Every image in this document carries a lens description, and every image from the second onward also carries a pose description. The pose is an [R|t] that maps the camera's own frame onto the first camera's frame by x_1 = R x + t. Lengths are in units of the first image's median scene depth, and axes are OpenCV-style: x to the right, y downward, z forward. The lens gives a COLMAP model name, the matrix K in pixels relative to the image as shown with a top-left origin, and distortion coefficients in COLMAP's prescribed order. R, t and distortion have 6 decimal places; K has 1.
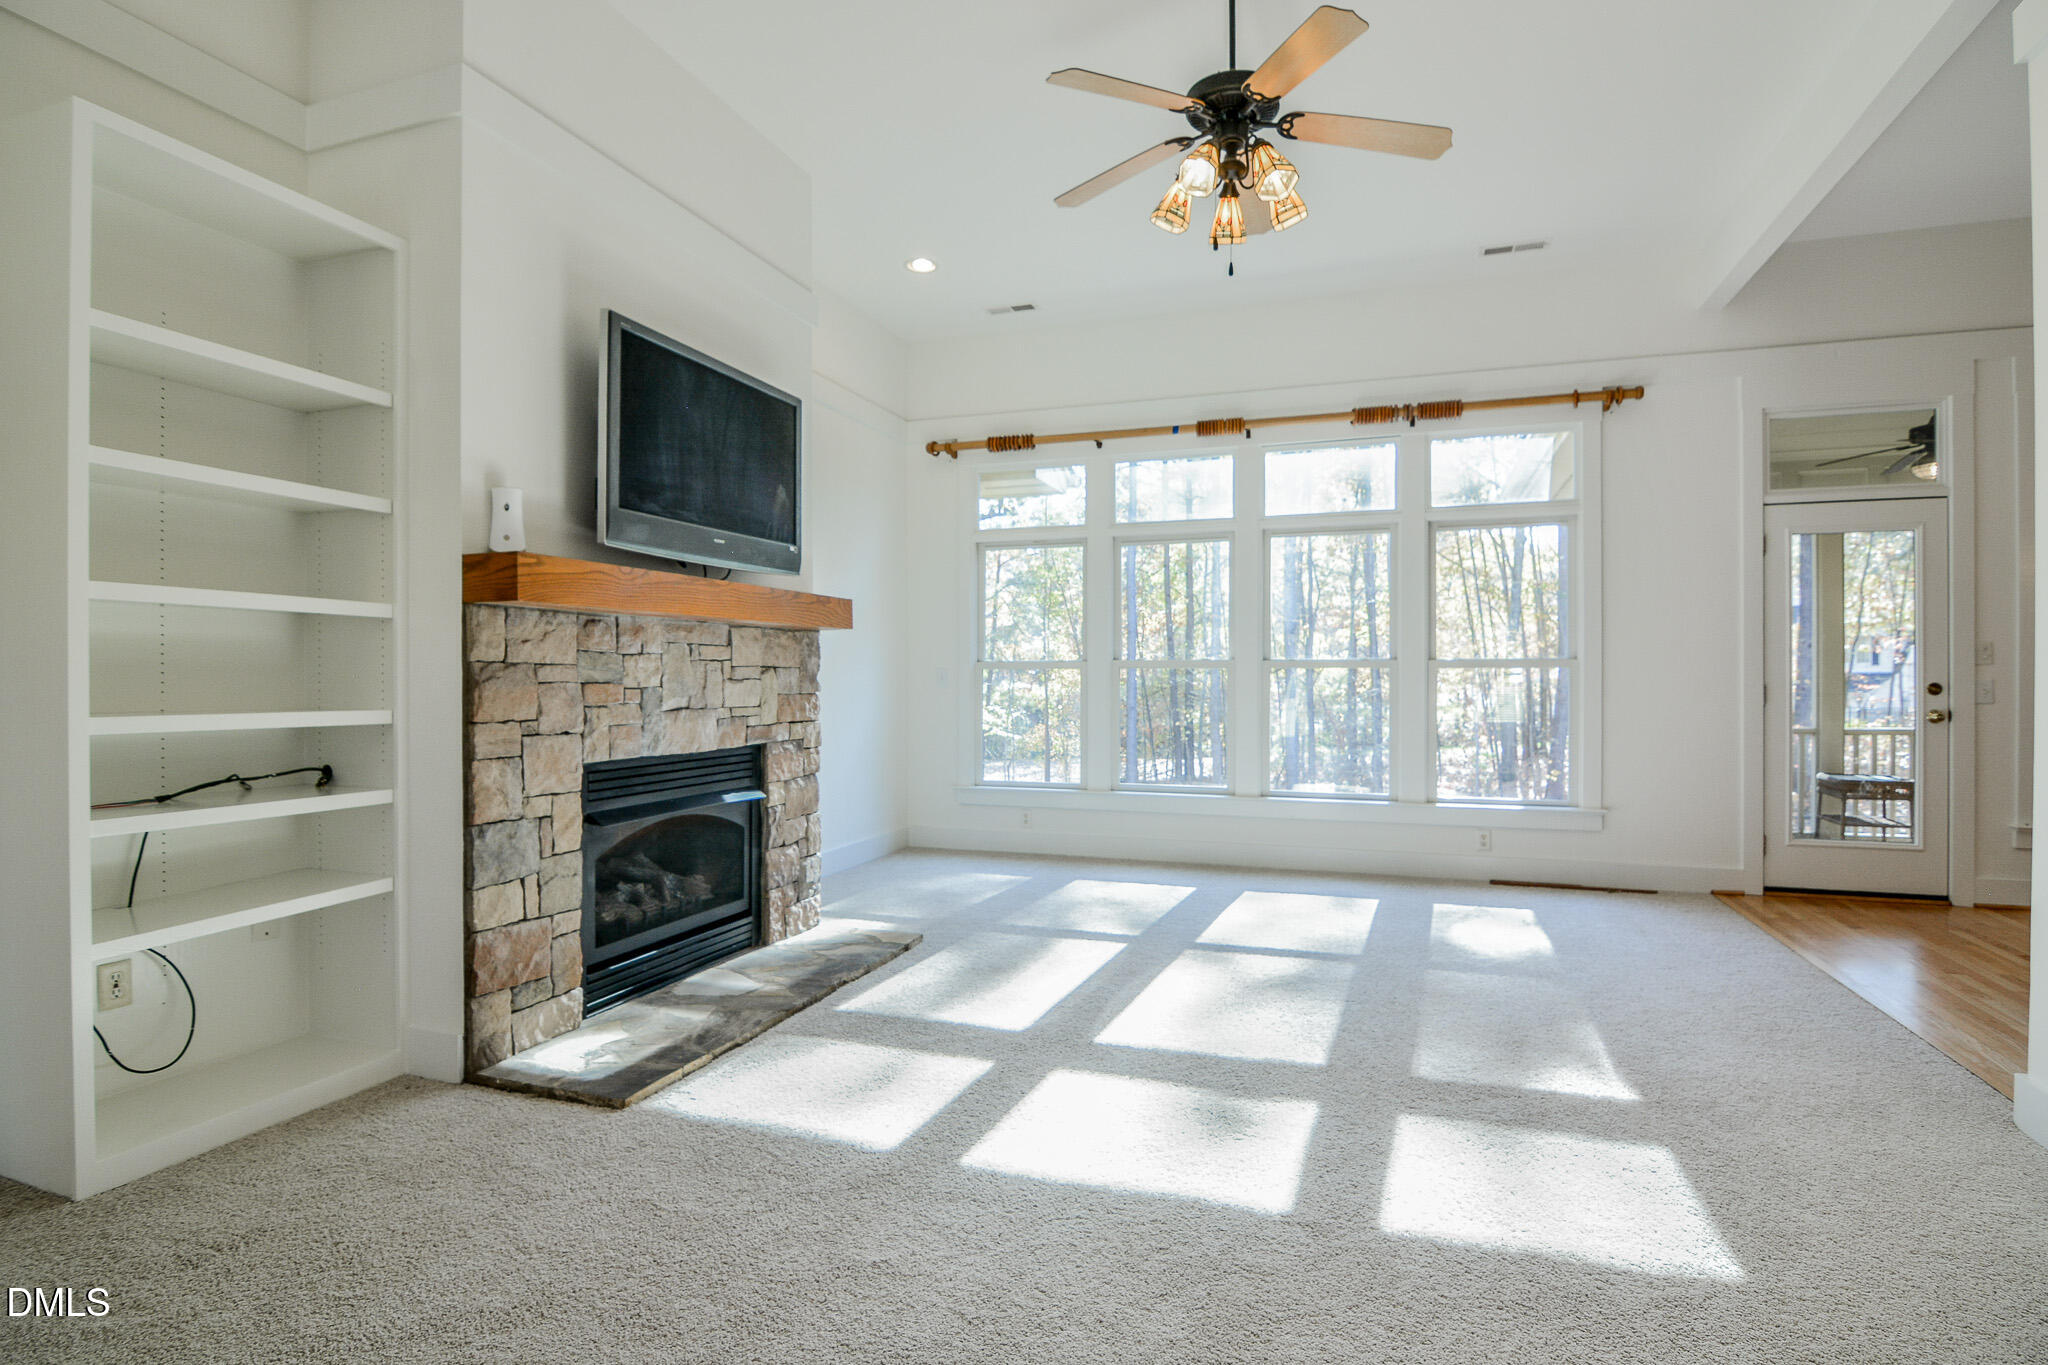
lens RADIAL K [[1022.8, 0, 1030.1], [0, 1022.8, 673.4], [0, 0, 1]] dist [0.000227, -0.013486]
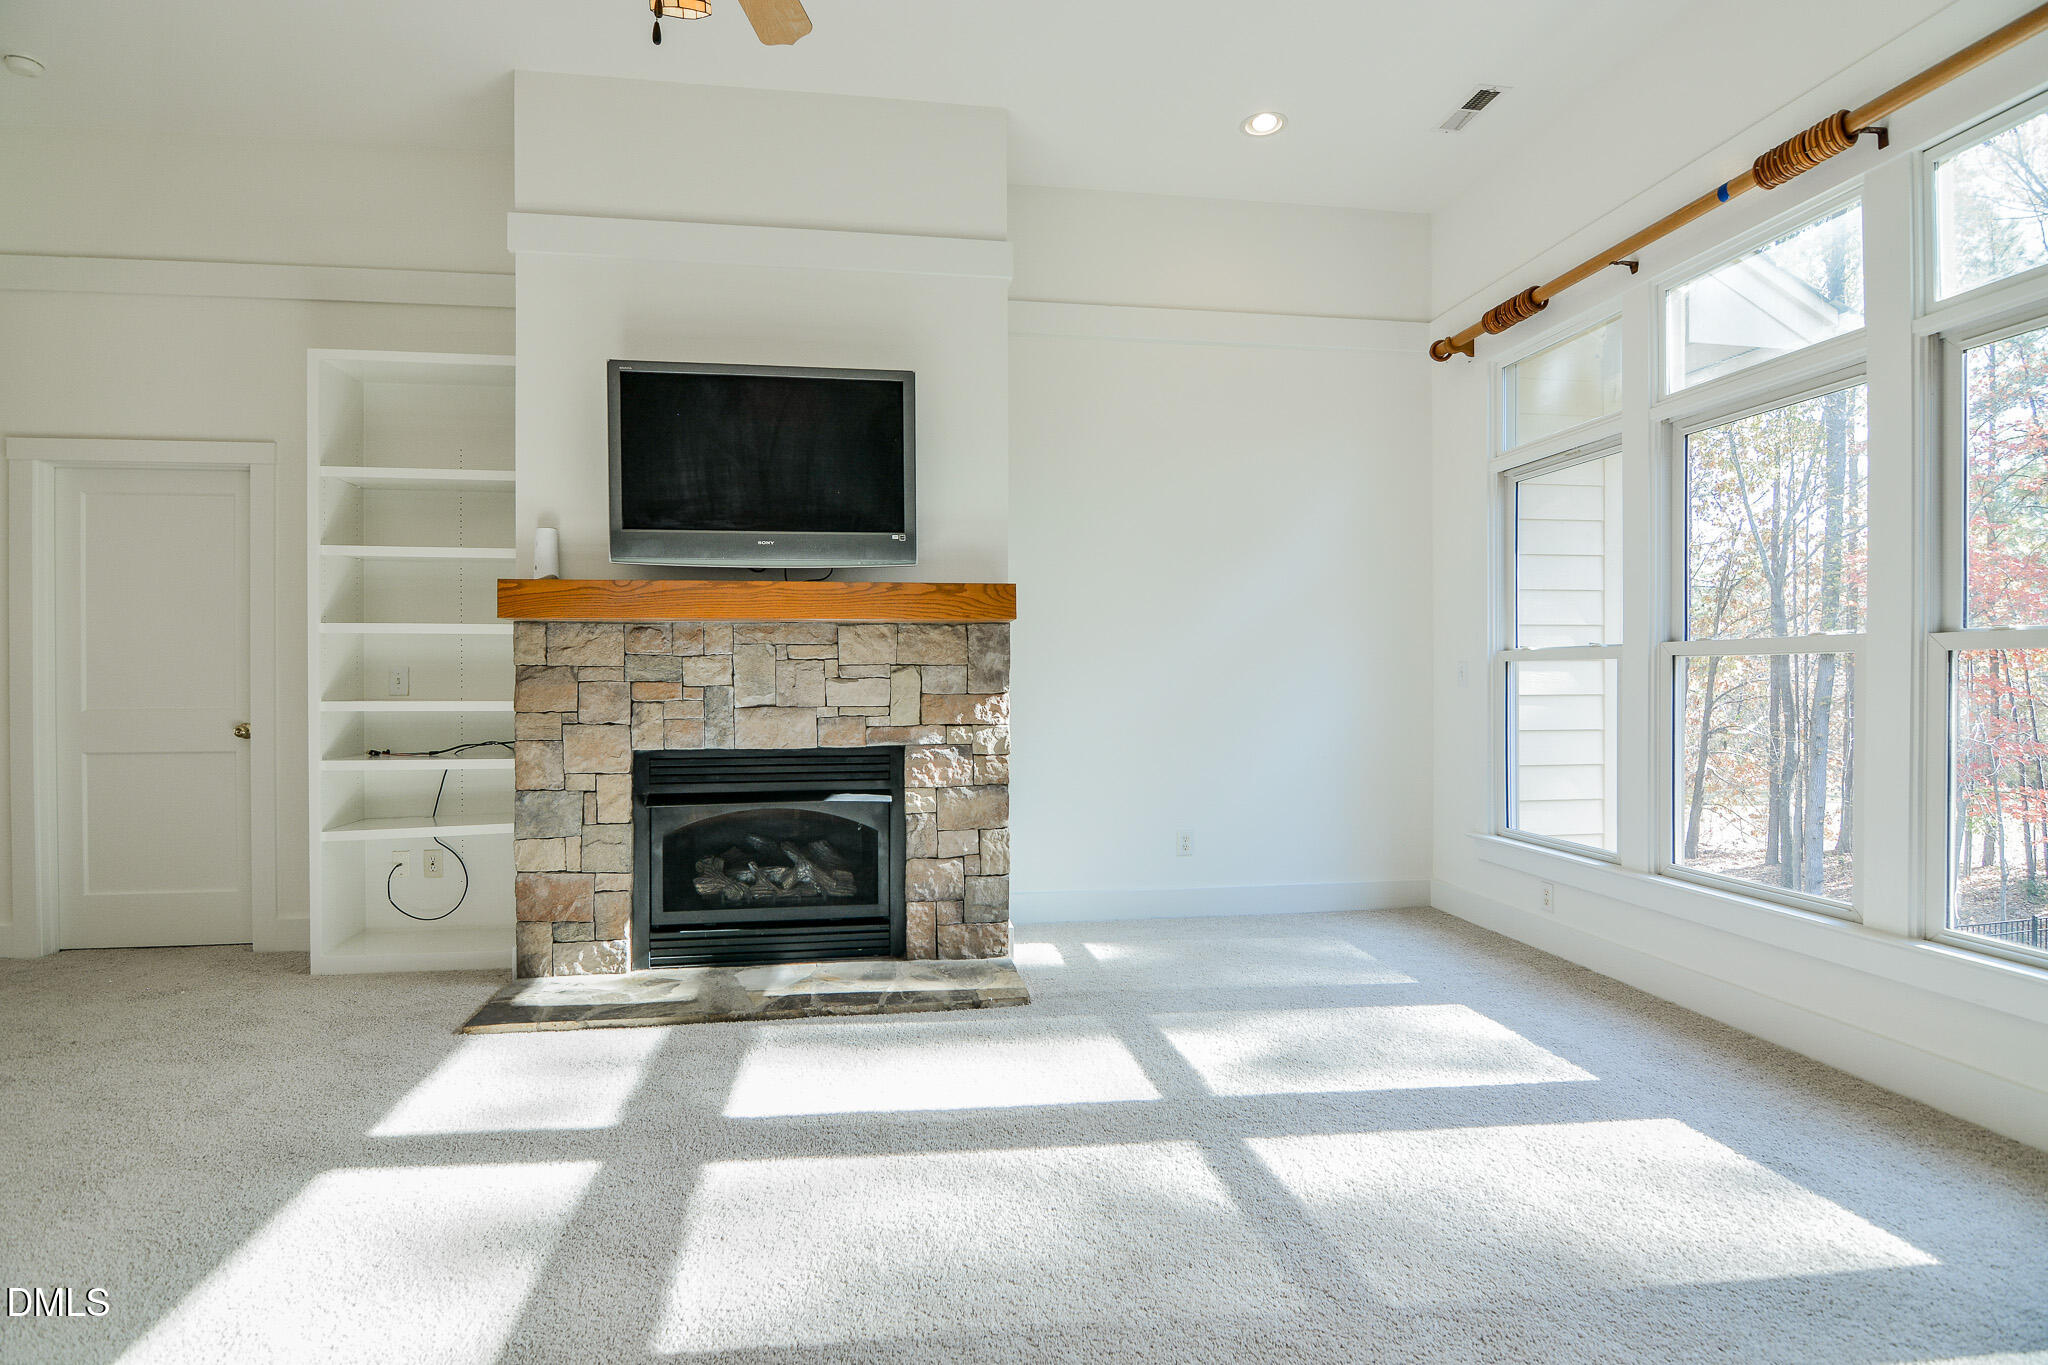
lens RADIAL K [[1008.6, 0, 1015.0], [0, 1008.6, 683.5], [0, 0, 1]] dist [-0.002720, -0.011069]
pose [[0.471043, 0.002281, -0.882107, 0.697120], [0.007381, 0.999951, 0.006527, 0.006091], [0.882079, -0.009585, 0.471003, 0.742010]]
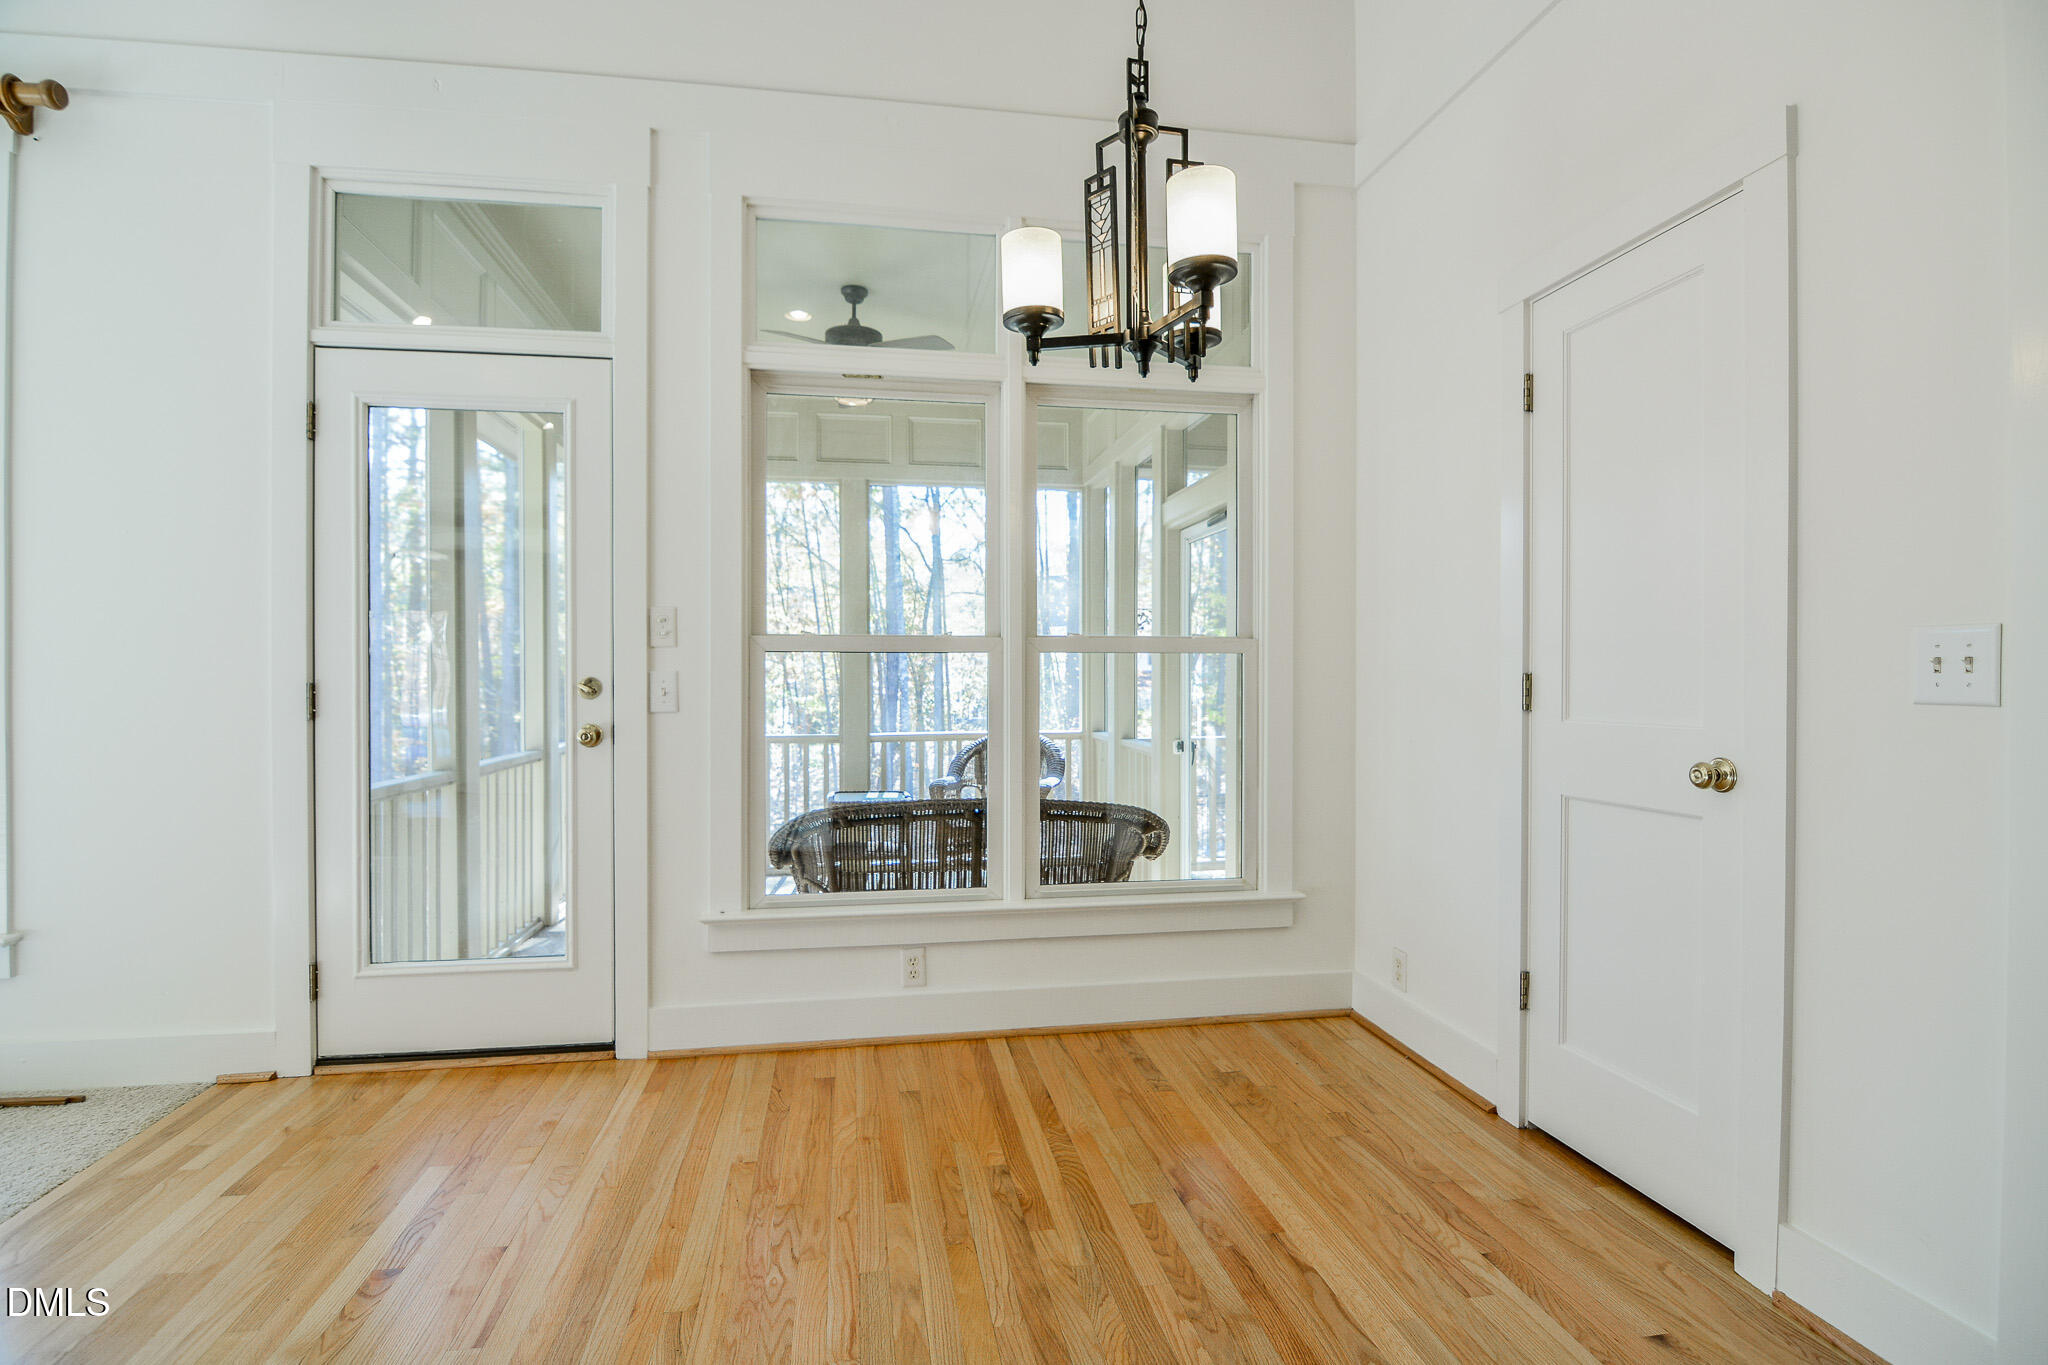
lens RADIAL K [[1008.6, 0, 1015.0], [0, 1008.6, 683.5], [0, 0, 1]] dist [-0.002720, -0.011069]
pose [[0.878957, -0.002740, 0.476894, 1.143846], [-0.000466, 0.999978, 0.006604, 0.011819], [-0.476901, -0.006027, 0.878936, 0.520066]]
